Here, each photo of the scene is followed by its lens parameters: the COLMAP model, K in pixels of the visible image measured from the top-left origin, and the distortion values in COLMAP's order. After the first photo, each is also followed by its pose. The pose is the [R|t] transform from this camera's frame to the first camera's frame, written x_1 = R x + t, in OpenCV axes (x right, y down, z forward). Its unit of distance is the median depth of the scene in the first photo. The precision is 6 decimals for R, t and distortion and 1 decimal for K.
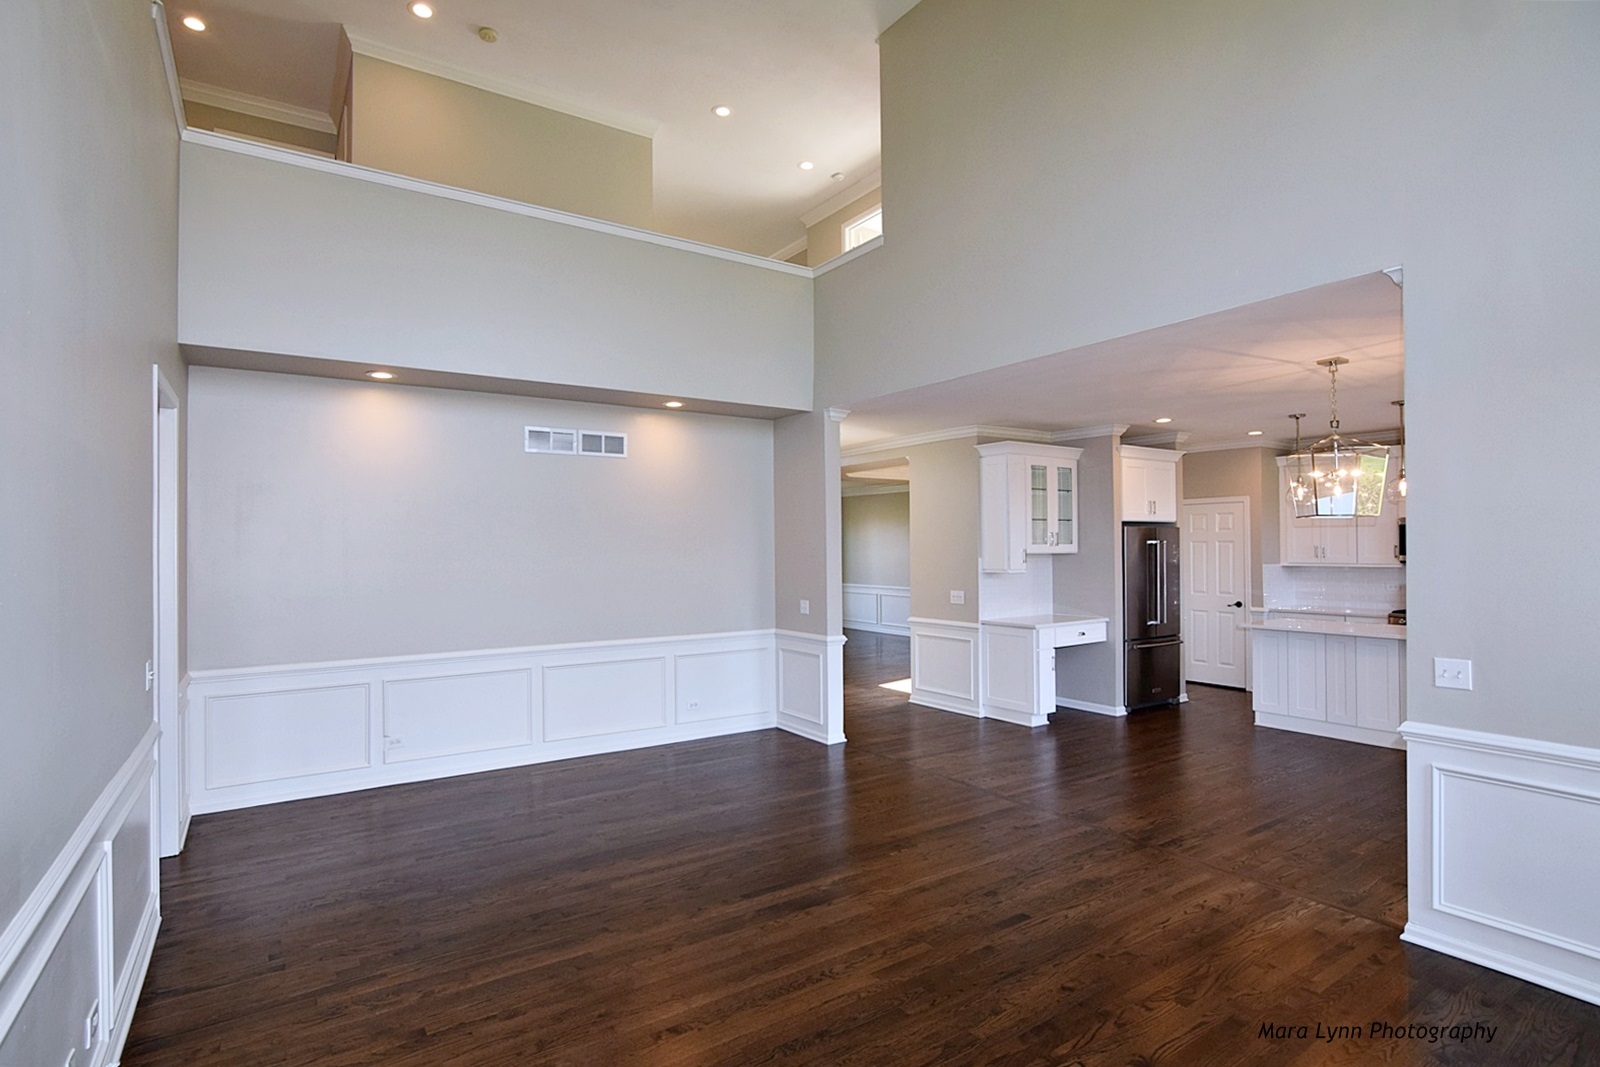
lens RADIAL K [[791.3, 0, 788.3], [0, 791.3, 538.0], [0, 0, 1]] dist [-0.024256, 0.000852]
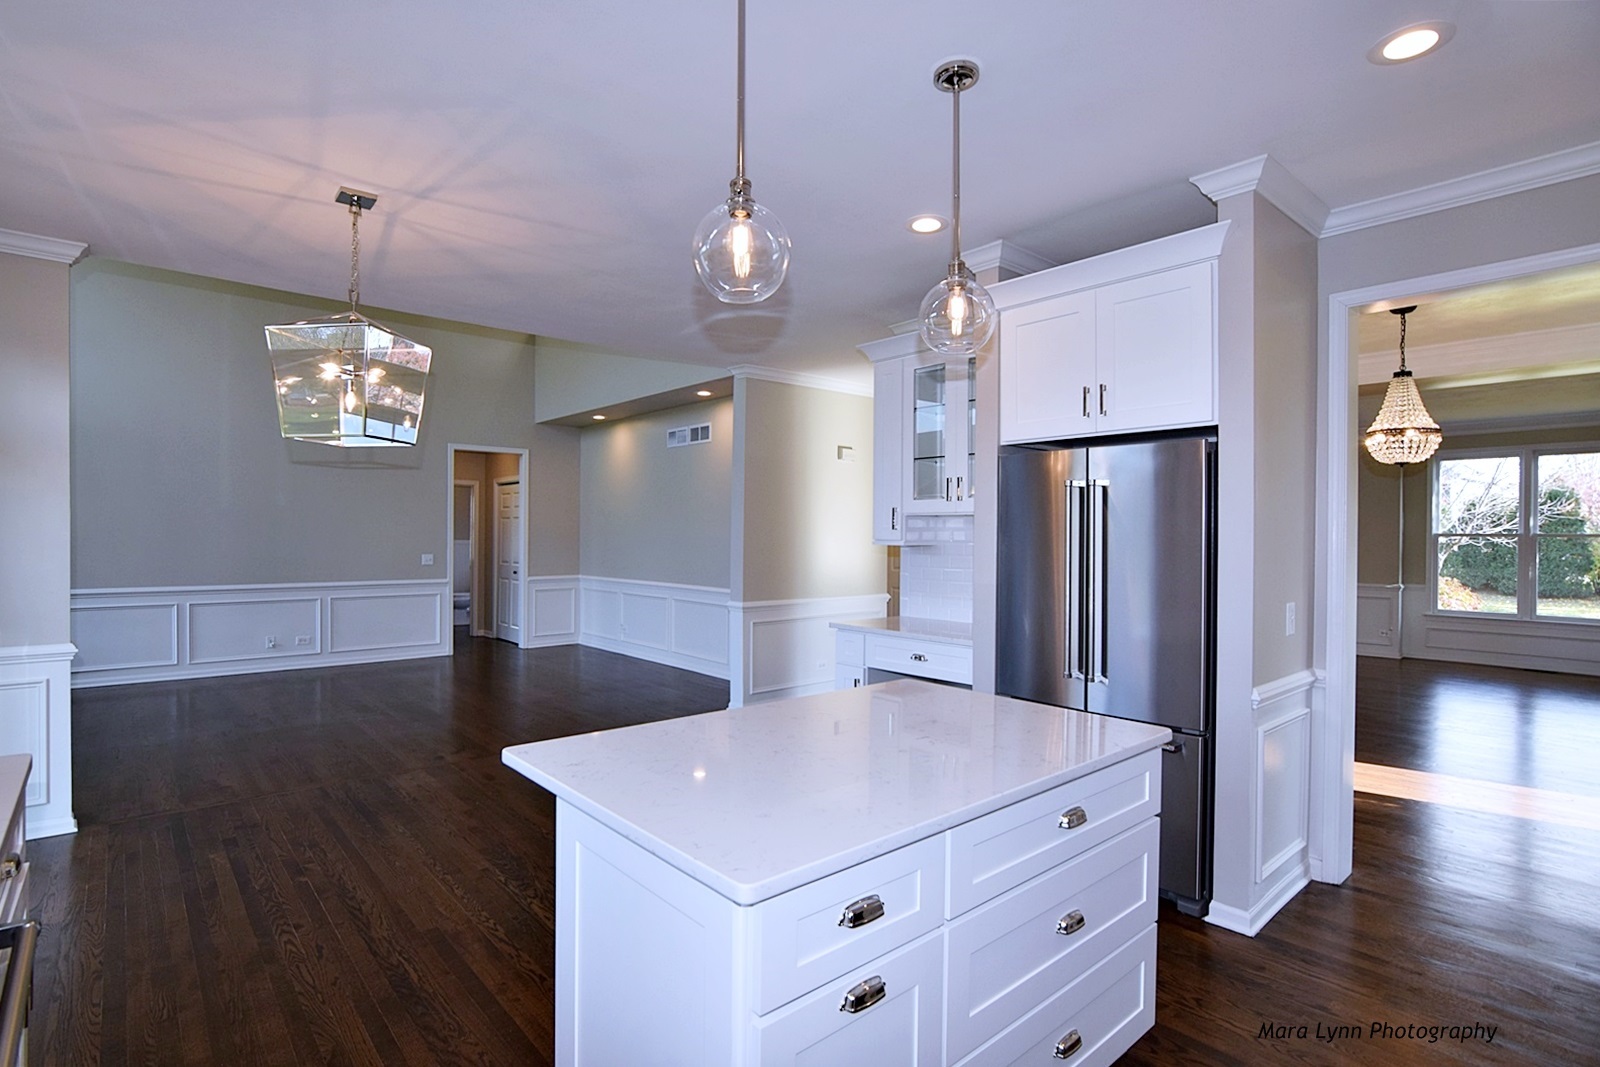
lens RADIAL K [[779.6, 0, 787.5], [0, 779.6, 536.2], [0, 0, 1]] dist [-0.019683, 0.000777]
pose [[0.128381, 0.010213, -0.991672, 0.893959], [0.005128, 0.999927, 0.010962, 0.030126], [0.991712, -0.006493, 0.128319, 0.821913]]
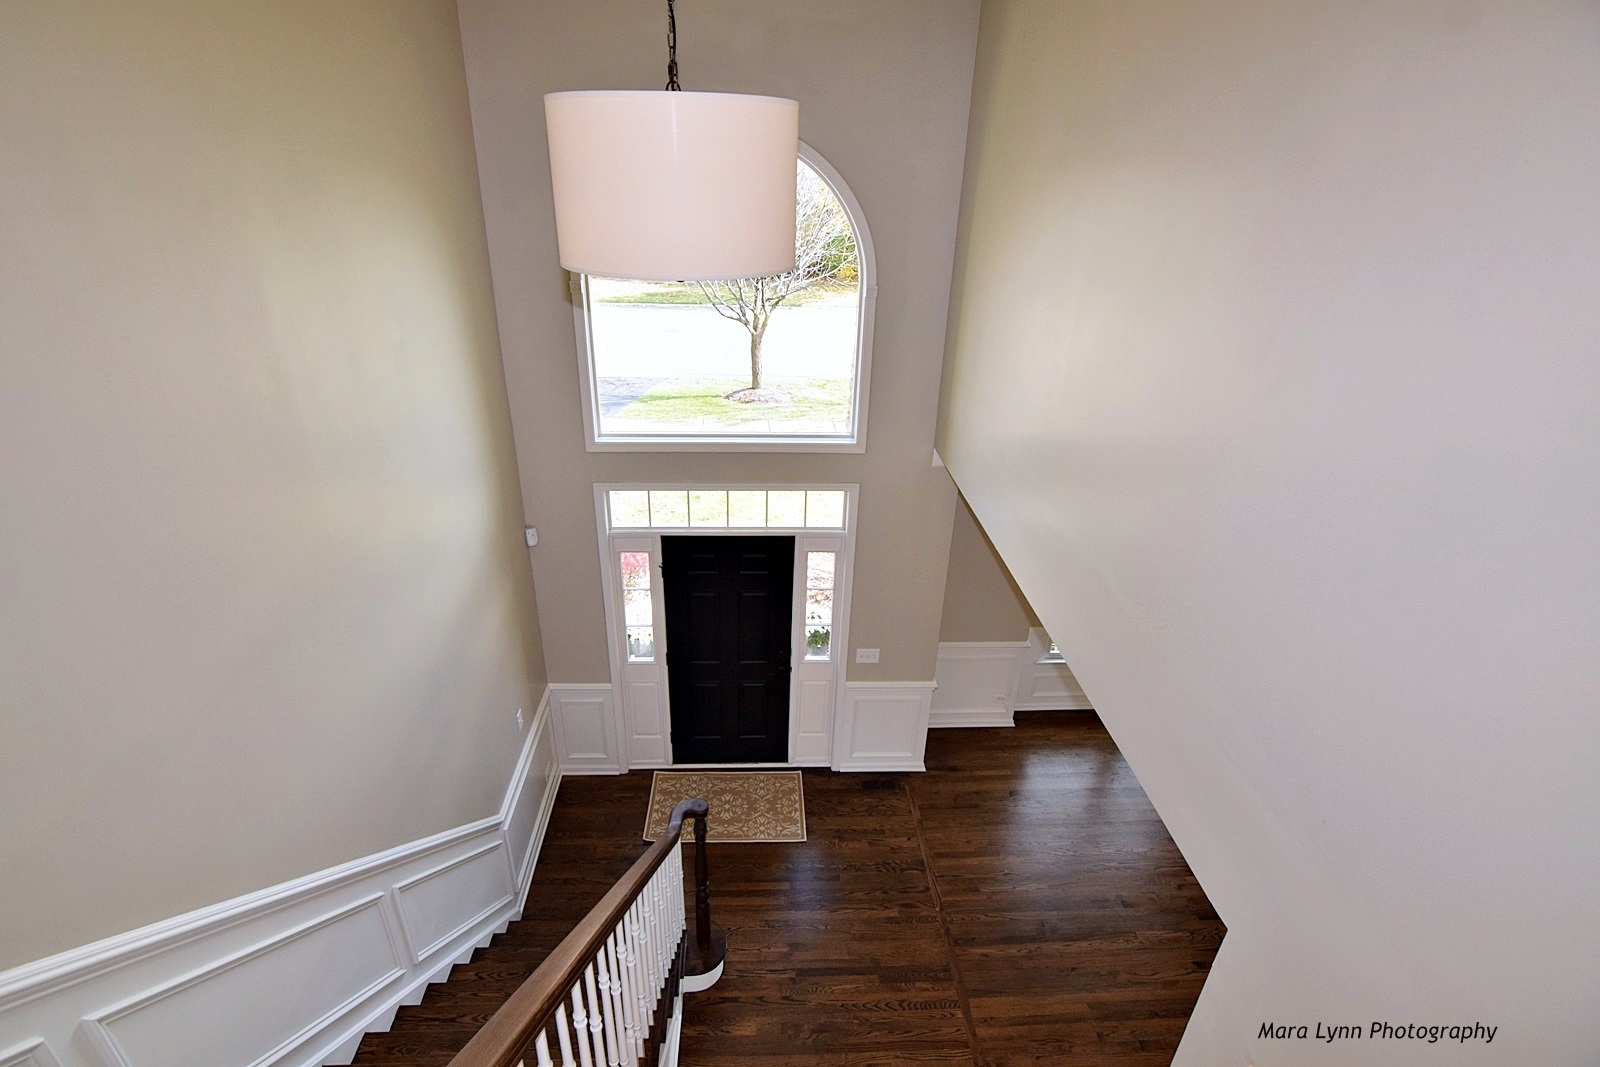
lens RADIAL K [[791.3, 0, 788.3], [0, 791.3, 538.0], [0, 0, 1]] dist [-0.024256, 0.000852]
pose [[0.856244, 0.250632, -0.451697, -0.070692], [-0.019855, 0.889734, 0.456047, -0.373368], [0.516190, -0.381519, 0.766806, 1.186706]]
